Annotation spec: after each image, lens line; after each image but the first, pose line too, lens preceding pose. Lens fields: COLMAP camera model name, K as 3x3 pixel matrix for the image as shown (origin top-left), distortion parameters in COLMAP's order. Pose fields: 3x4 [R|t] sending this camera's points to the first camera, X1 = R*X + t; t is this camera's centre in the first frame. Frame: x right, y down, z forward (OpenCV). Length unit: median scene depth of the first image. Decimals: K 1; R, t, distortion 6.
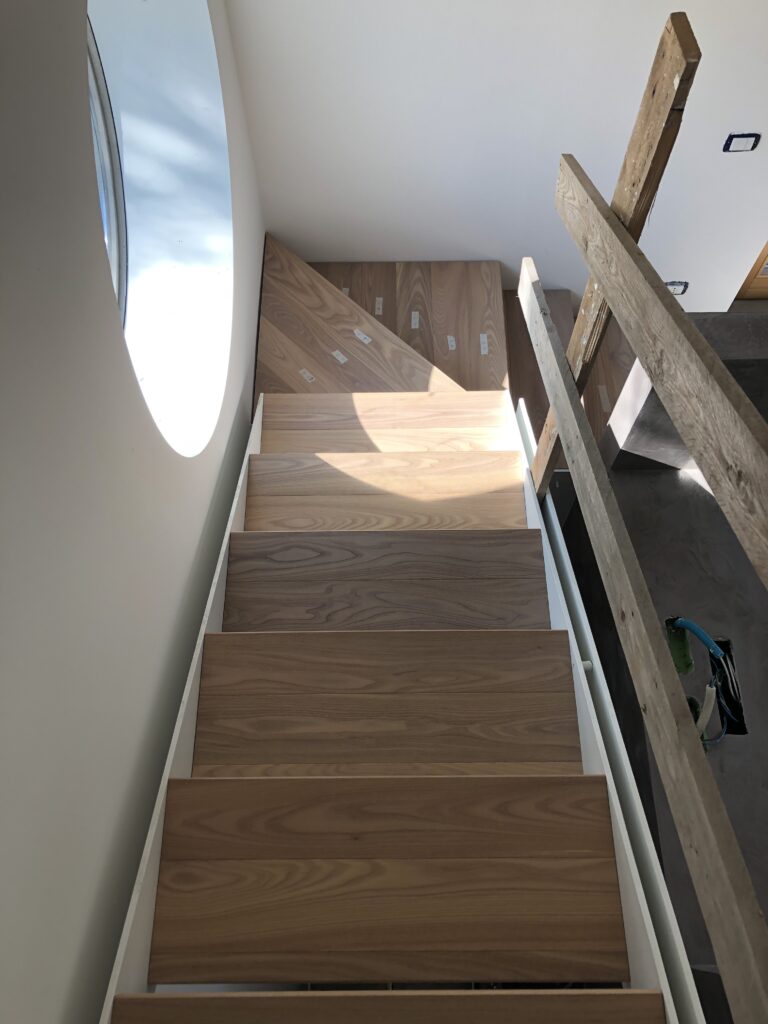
lens RADIAL K [[824.9, 0, 384.0], [0, 824.9, 512.0], [0, 0, 1]] dist [0.076322, -0.125164]
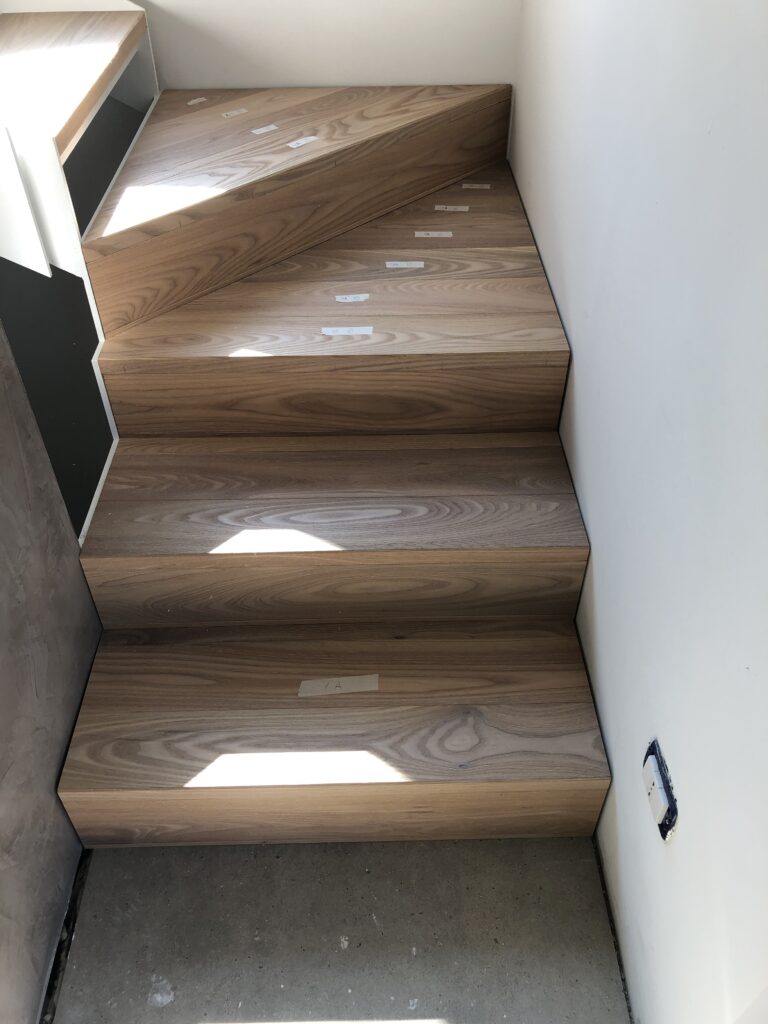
lens RADIAL K [[824.9, 0, 384.0], [0, 824.9, 512.0], [0, 0, 1]] dist [0.076322, -0.125164]
pose [[-0.008233, 0.670000, -0.742315, 0.579711], [-0.898539, 0.320805, 0.299518, -0.348183], [0.438815, 0.669466, 0.599380, 0.817066]]
